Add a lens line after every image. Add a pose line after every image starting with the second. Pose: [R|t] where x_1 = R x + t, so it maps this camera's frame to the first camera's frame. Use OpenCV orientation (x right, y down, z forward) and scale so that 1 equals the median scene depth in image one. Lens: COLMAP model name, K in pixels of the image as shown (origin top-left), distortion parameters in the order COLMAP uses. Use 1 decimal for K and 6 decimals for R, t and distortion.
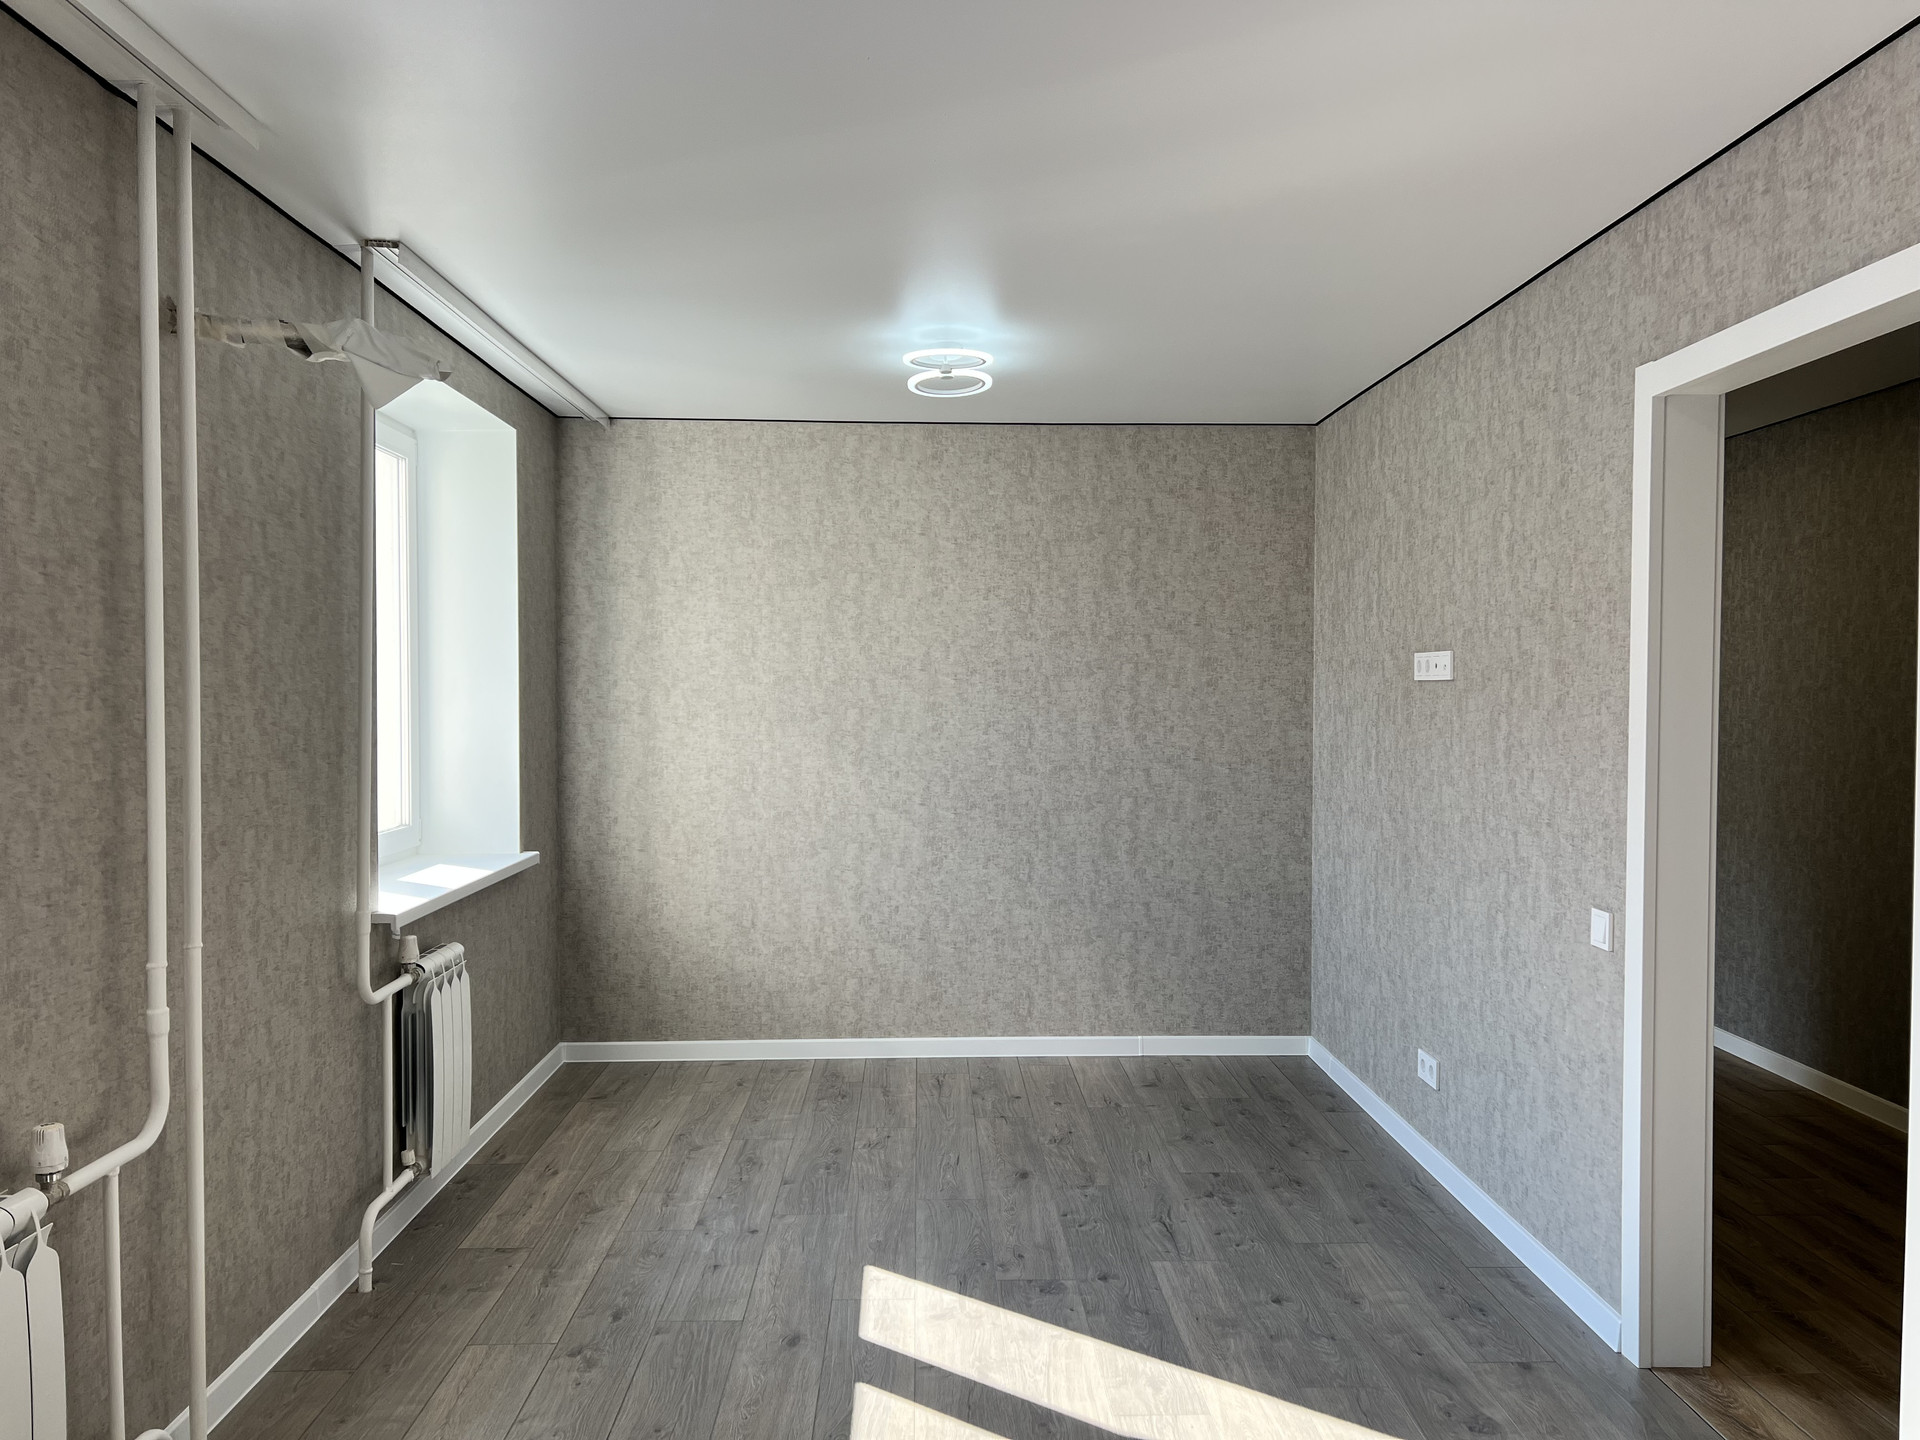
lens RADIAL K [[1427.4, 0, 972.0], [0, 1427.4, 726.4], [0, 0, 1]] dist [0.064874, -0.074598]
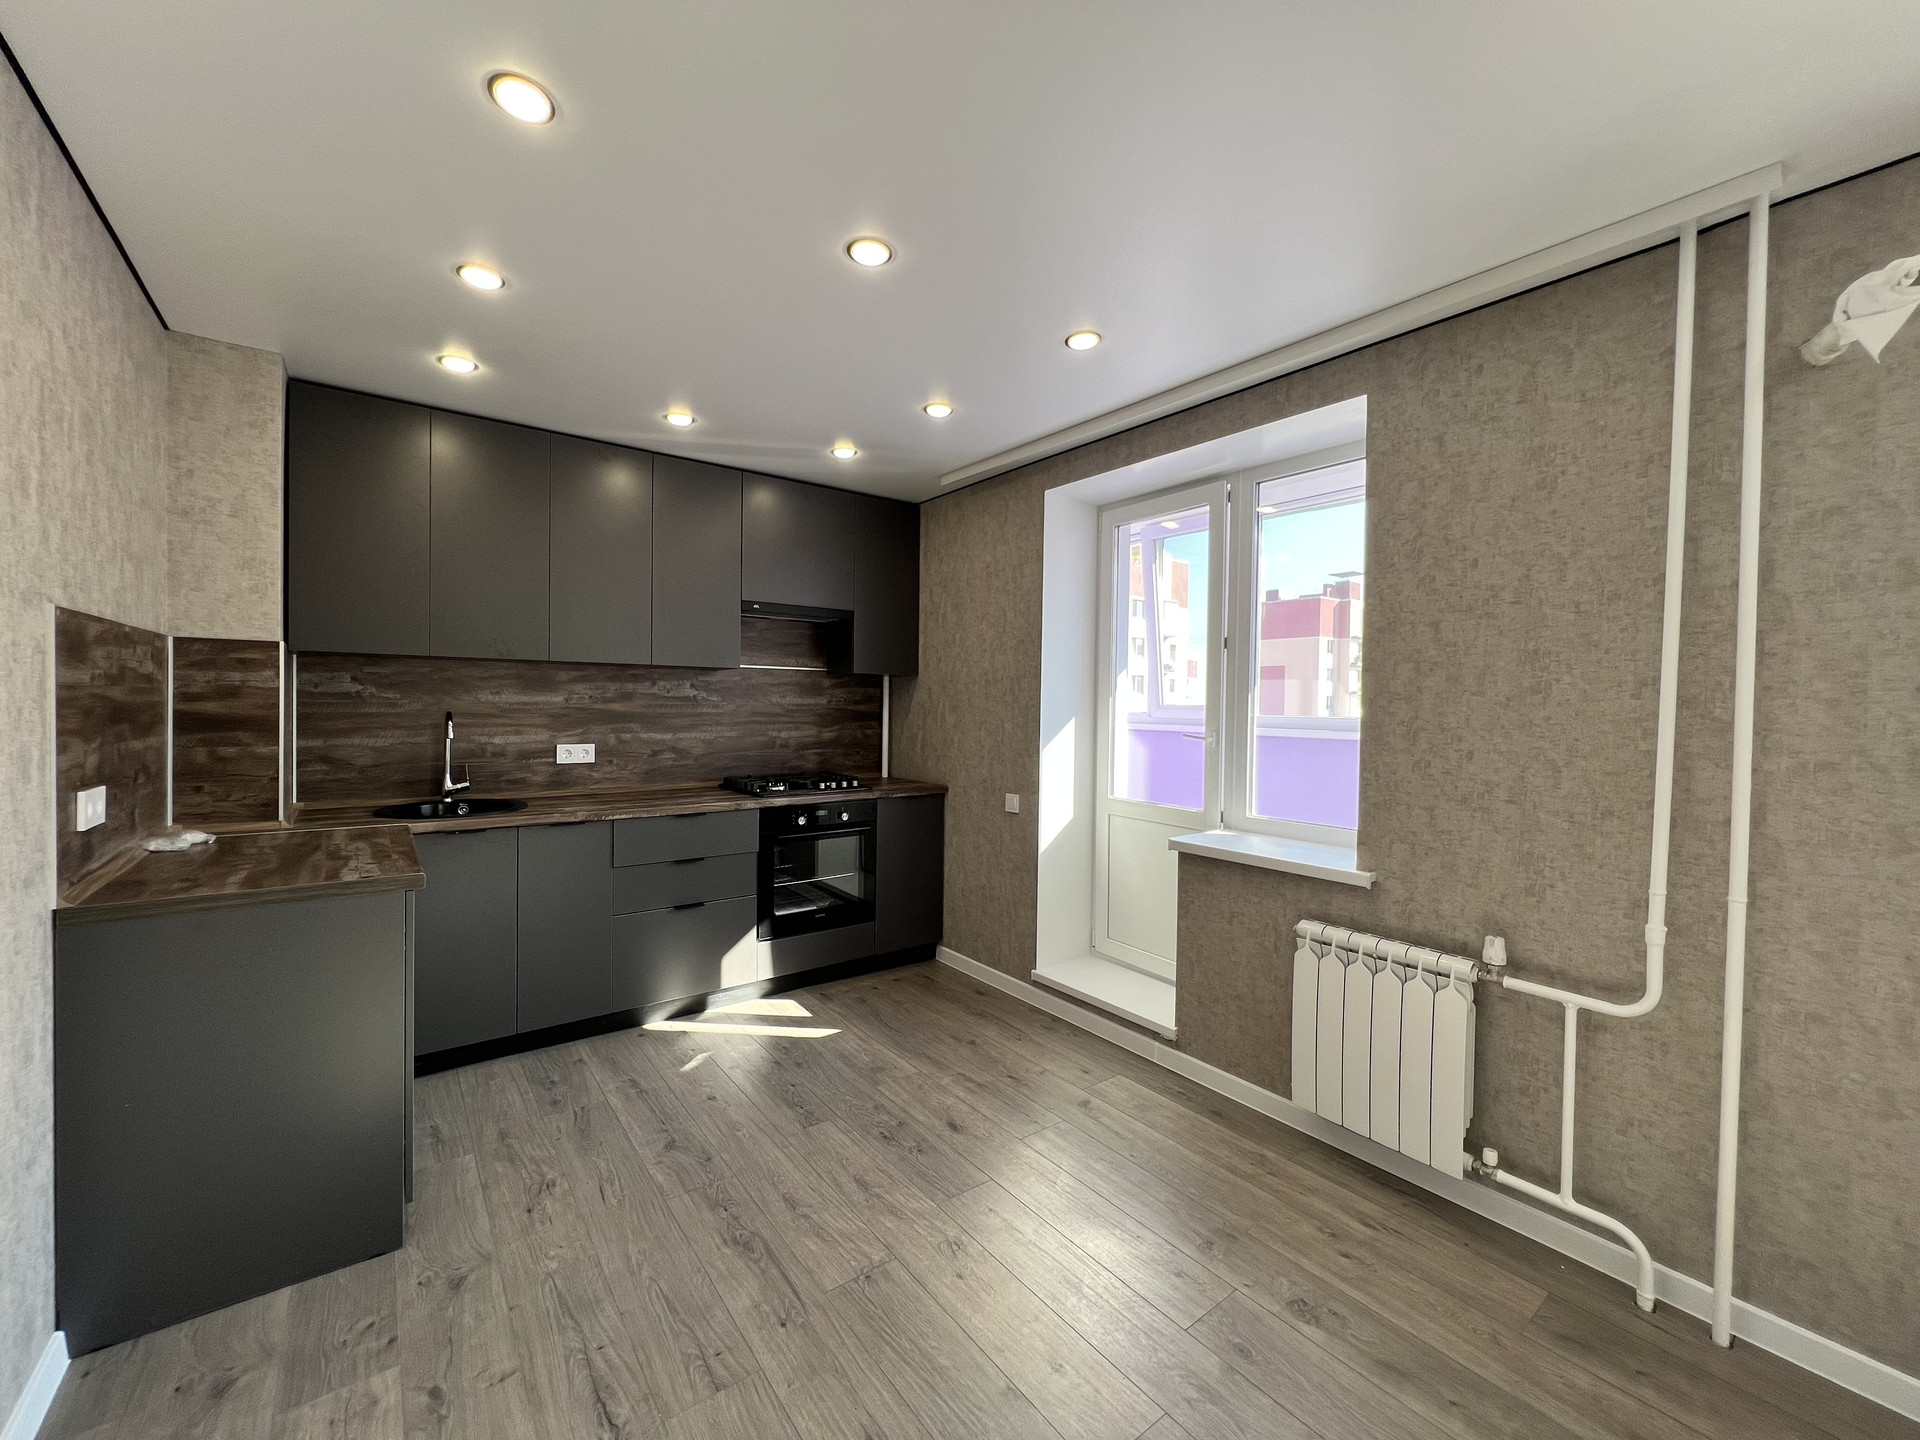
lens RADIAL K [[769.8, 0, 958.6], [0, 769.8, 715.2], [0, 0, 1]] dist [-0.004028, 0.000561]
pose [[-0.815967, -0.005108, -0.578076, 0.221779], [-0.032582, 0.998778, 0.037164, -0.001195], [0.577180, 0.049160, -0.815136, 0.728118]]
